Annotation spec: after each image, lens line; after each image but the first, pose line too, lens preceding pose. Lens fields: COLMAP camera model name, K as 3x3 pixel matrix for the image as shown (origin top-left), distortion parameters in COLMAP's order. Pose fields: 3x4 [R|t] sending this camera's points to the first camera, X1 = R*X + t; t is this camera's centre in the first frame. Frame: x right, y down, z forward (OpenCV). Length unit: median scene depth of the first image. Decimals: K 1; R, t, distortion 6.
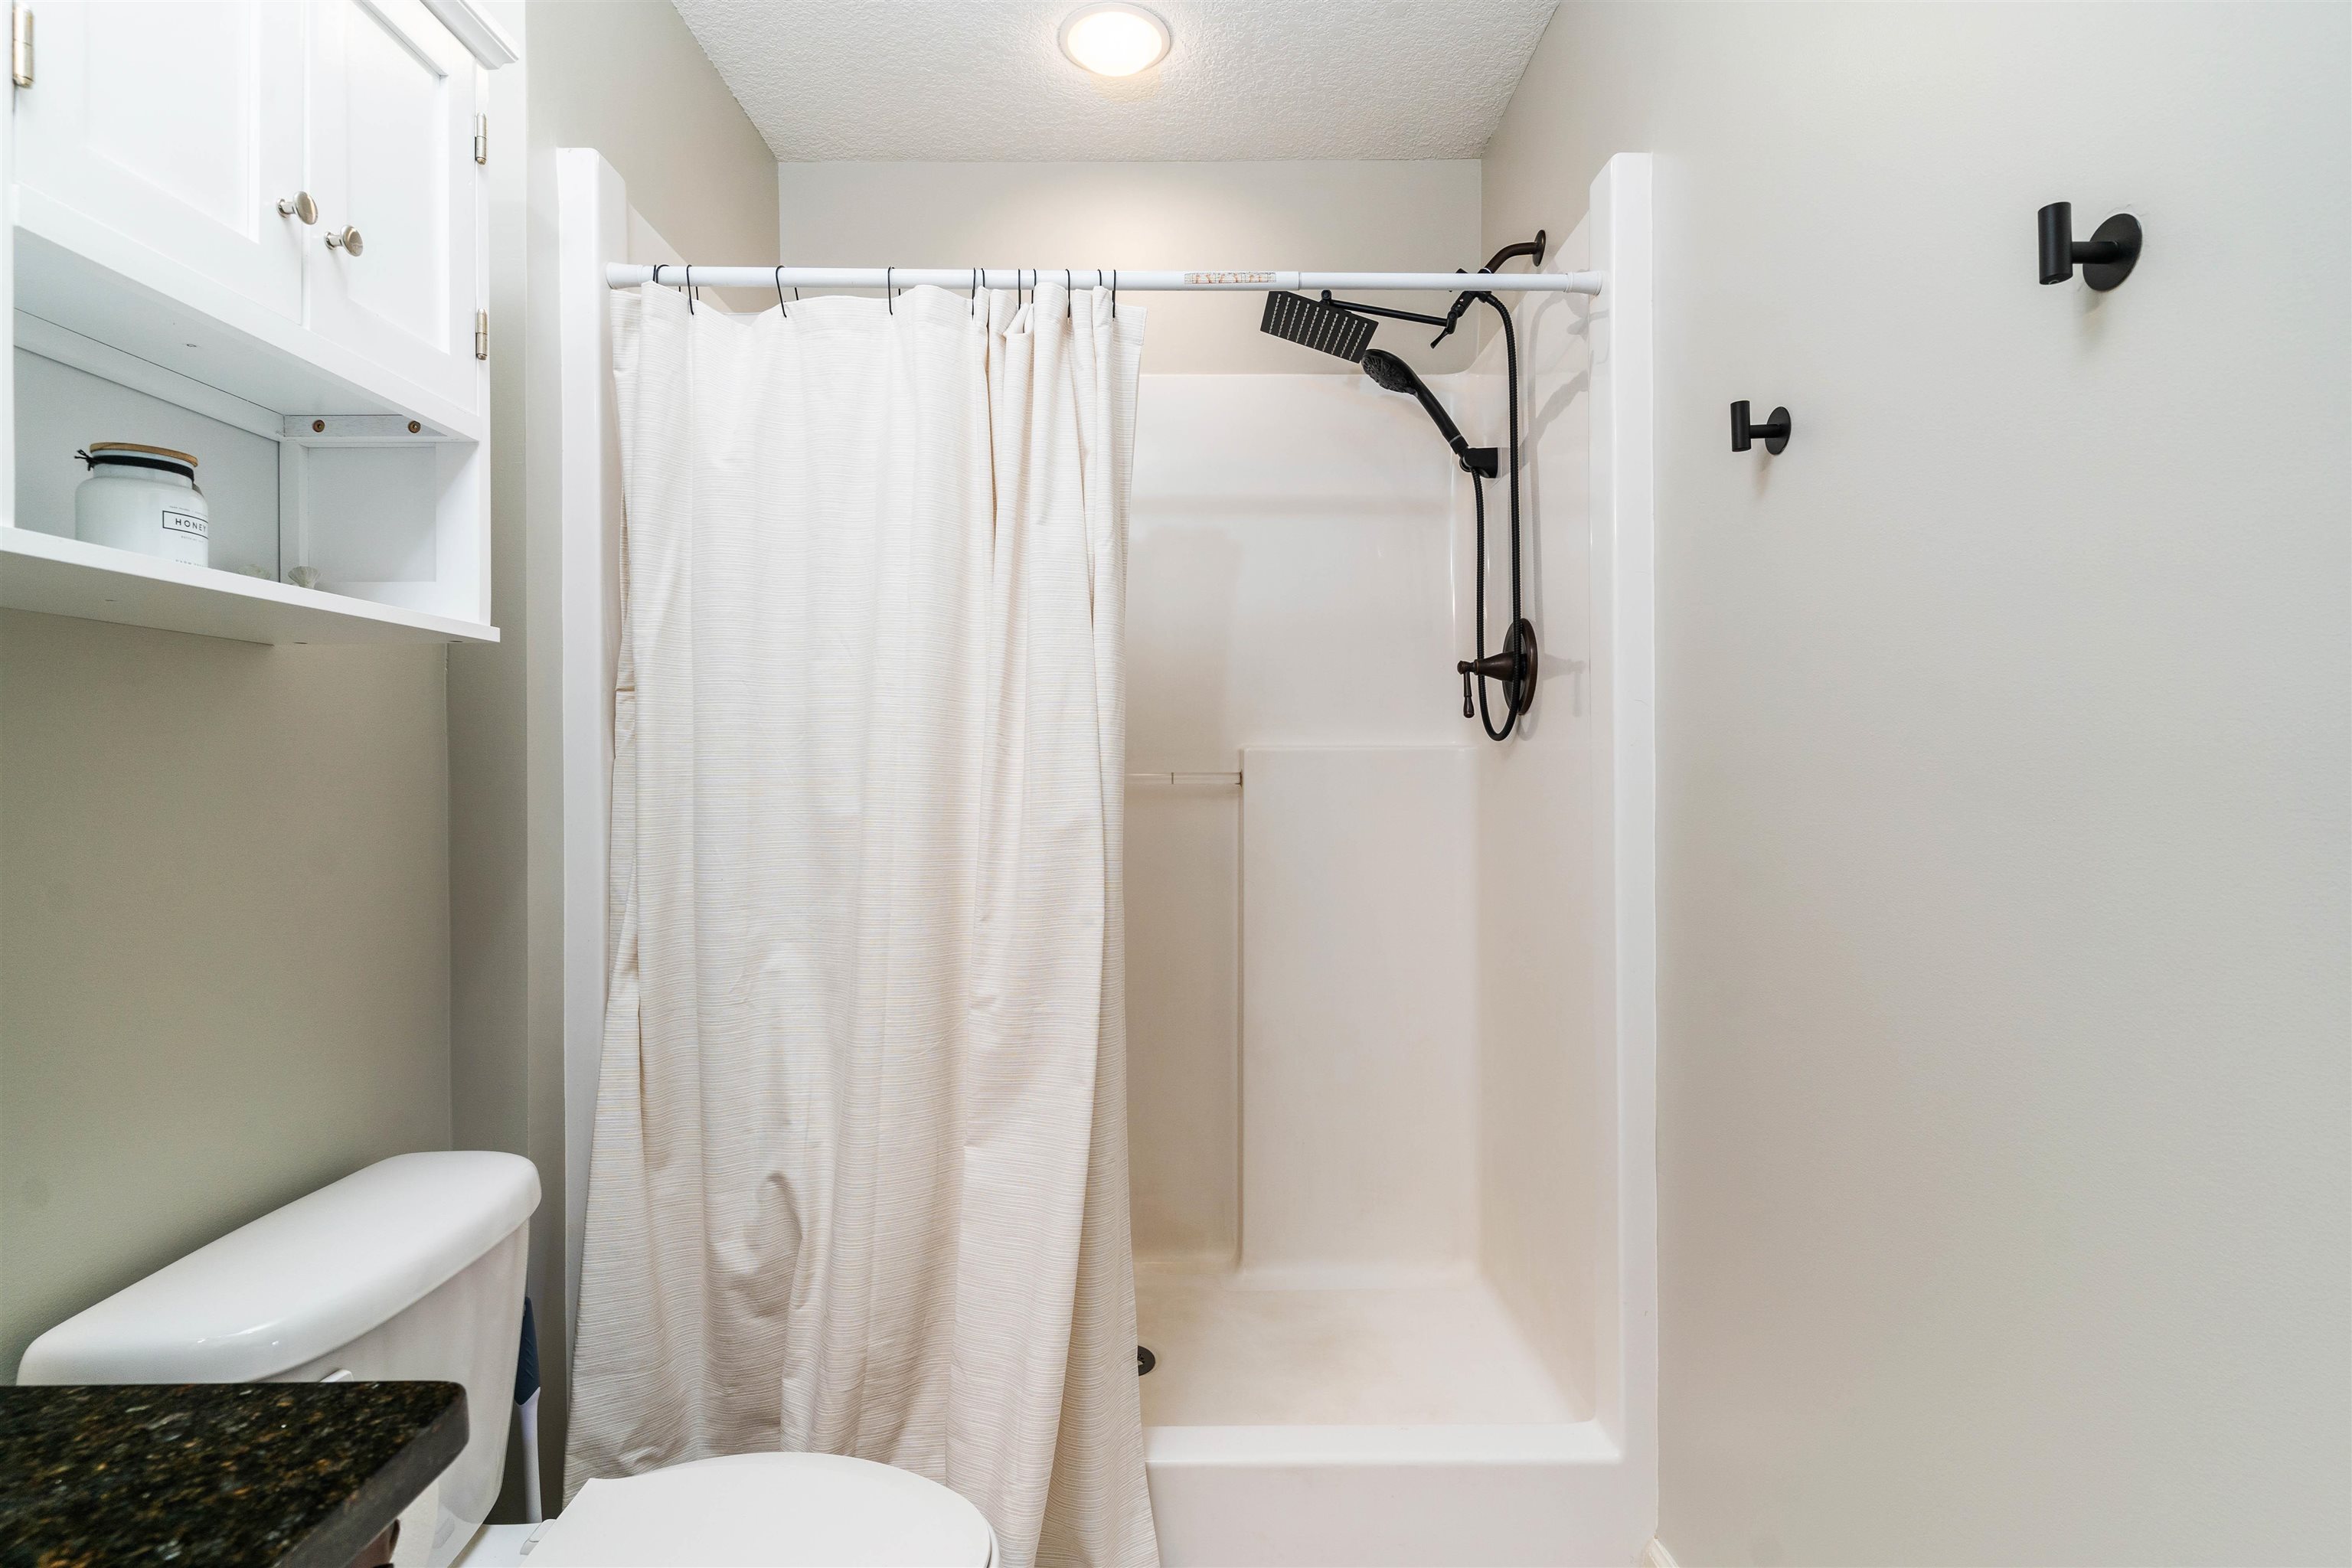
lens RADIAL K [[1147.2, 0, 1170.1], [0, 1147.2, 762.9], [0, 0, 1]] dist [0.000838, -0.000600]
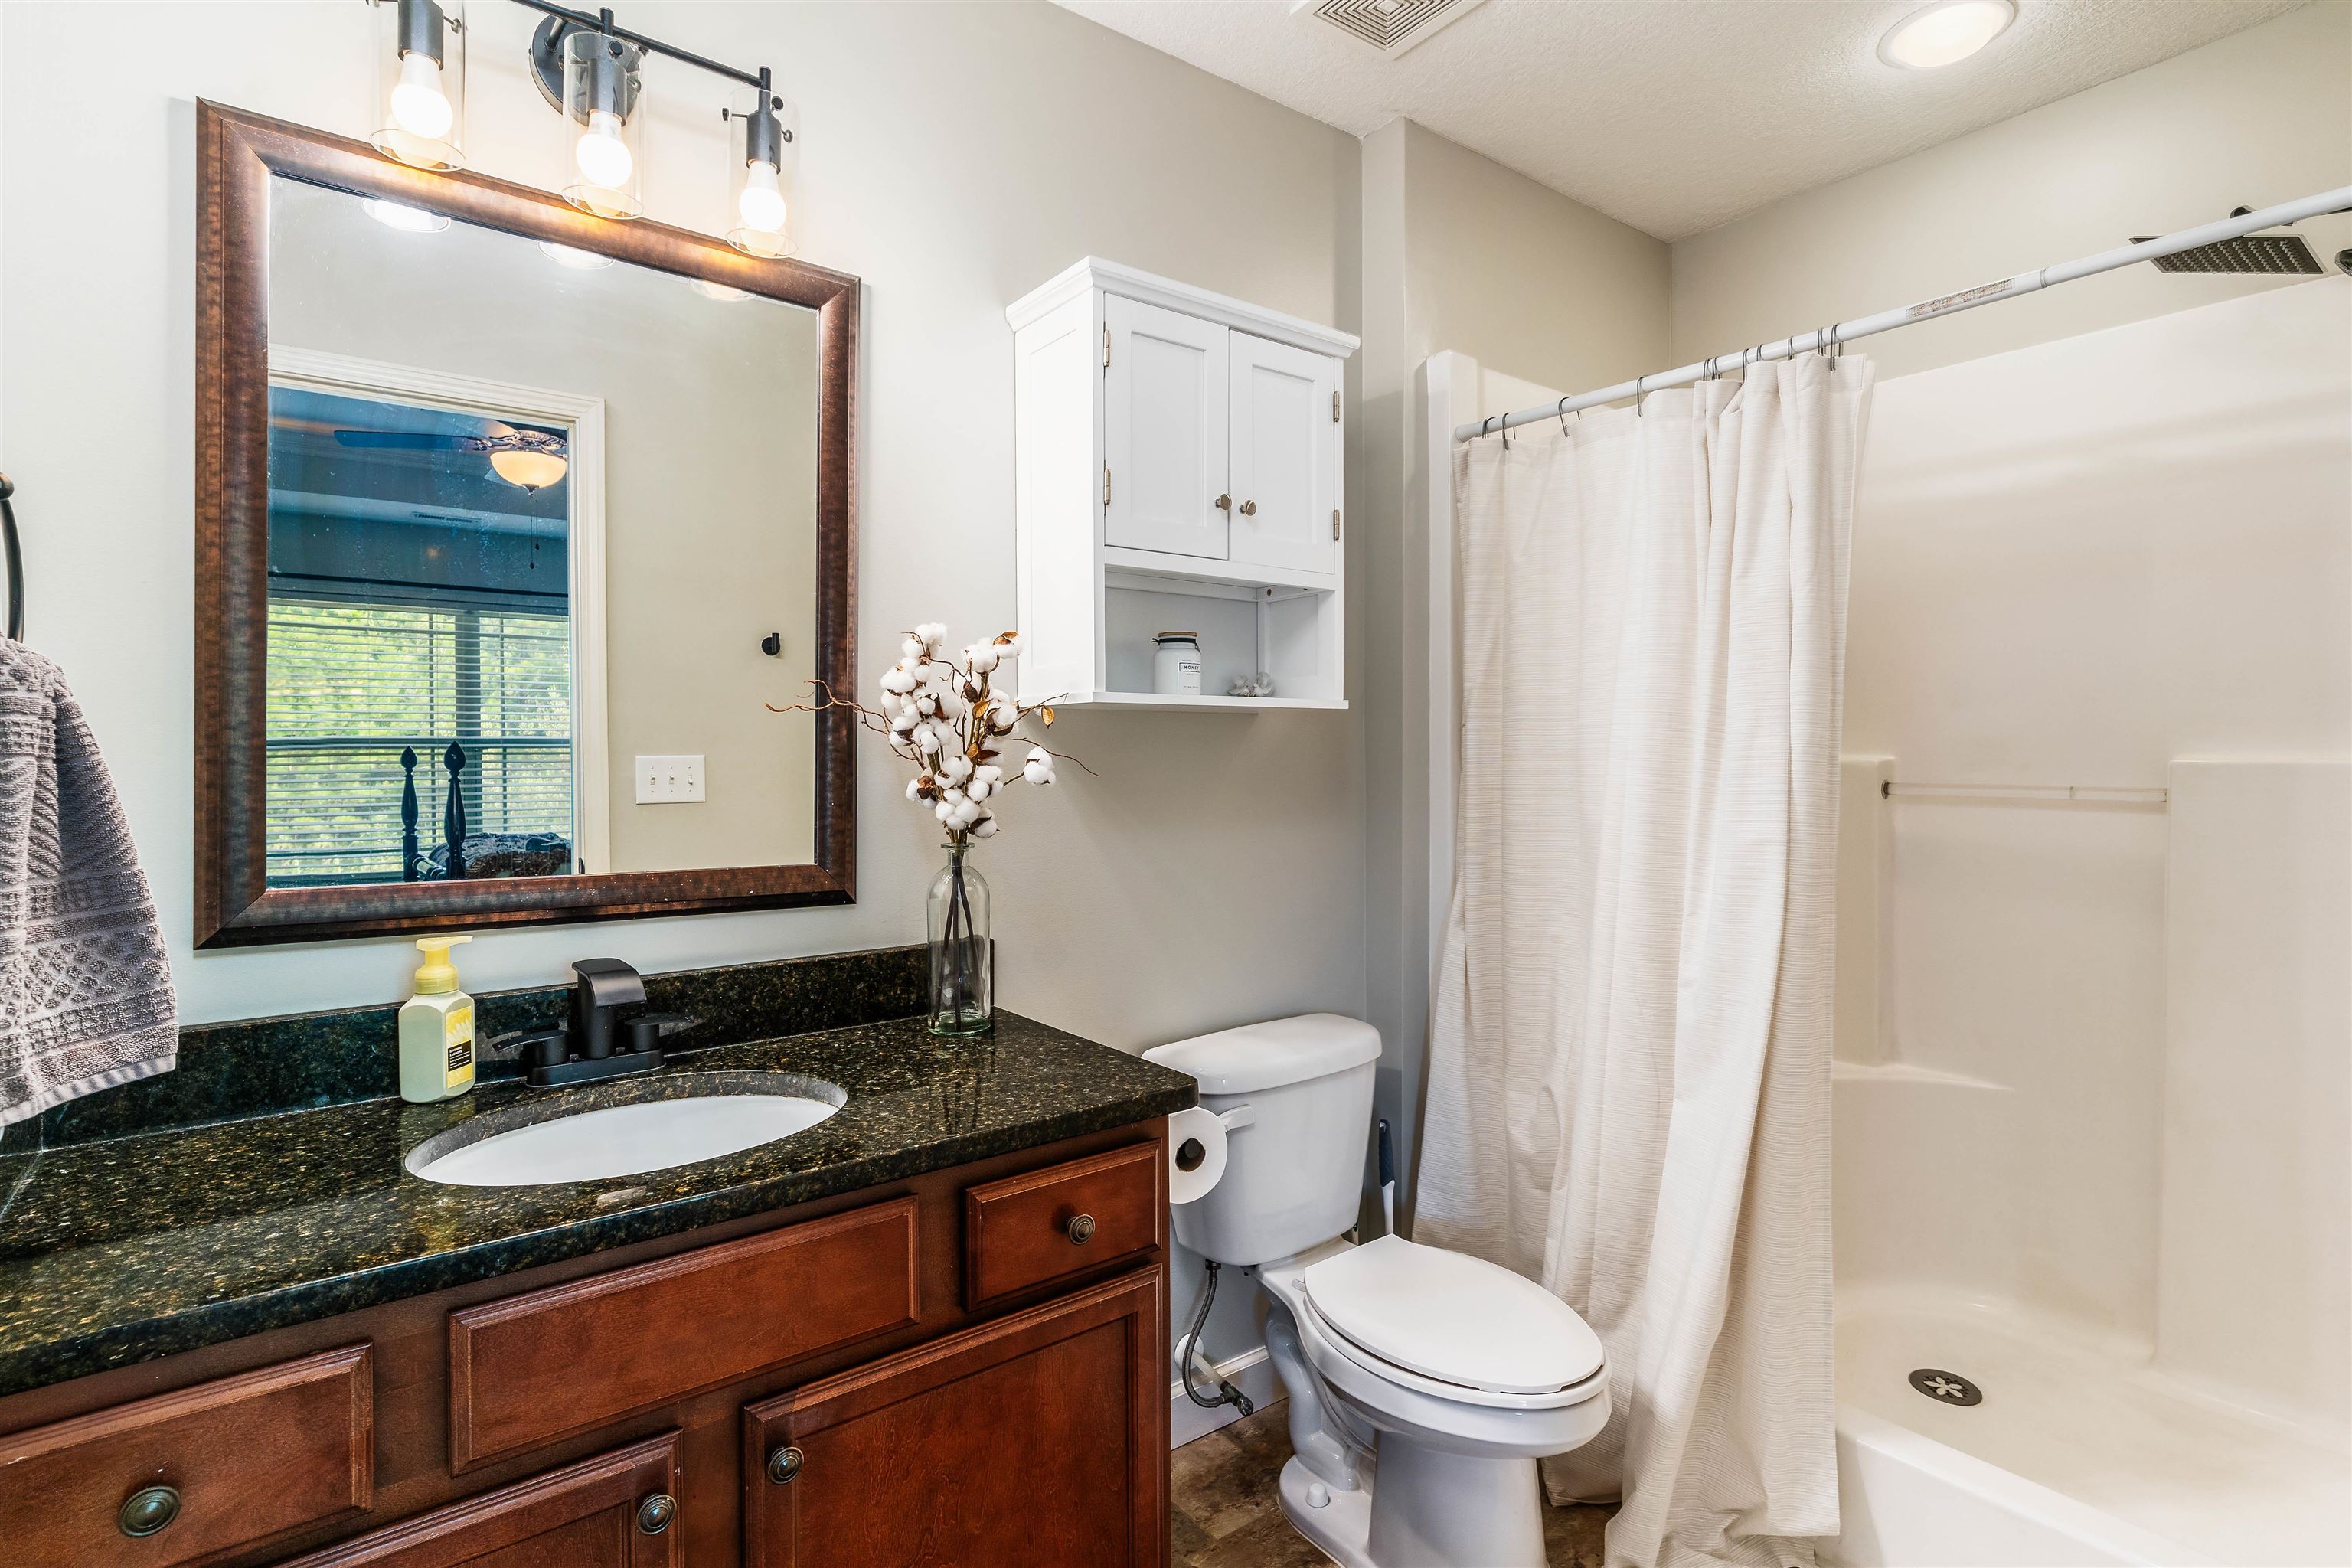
lens RADIAL K [[1147.2, 0, 1170.1], [0, 1147.2, 762.9], [0, 0, 1]] dist [0.000838, -0.000600]
pose [[0.597147, 0.008473, -0.802087, 0.471884], [0.006859, 0.999854, 0.015669, -0.045208], [0.802102, -0.014859, 0.597002, -0.151587]]
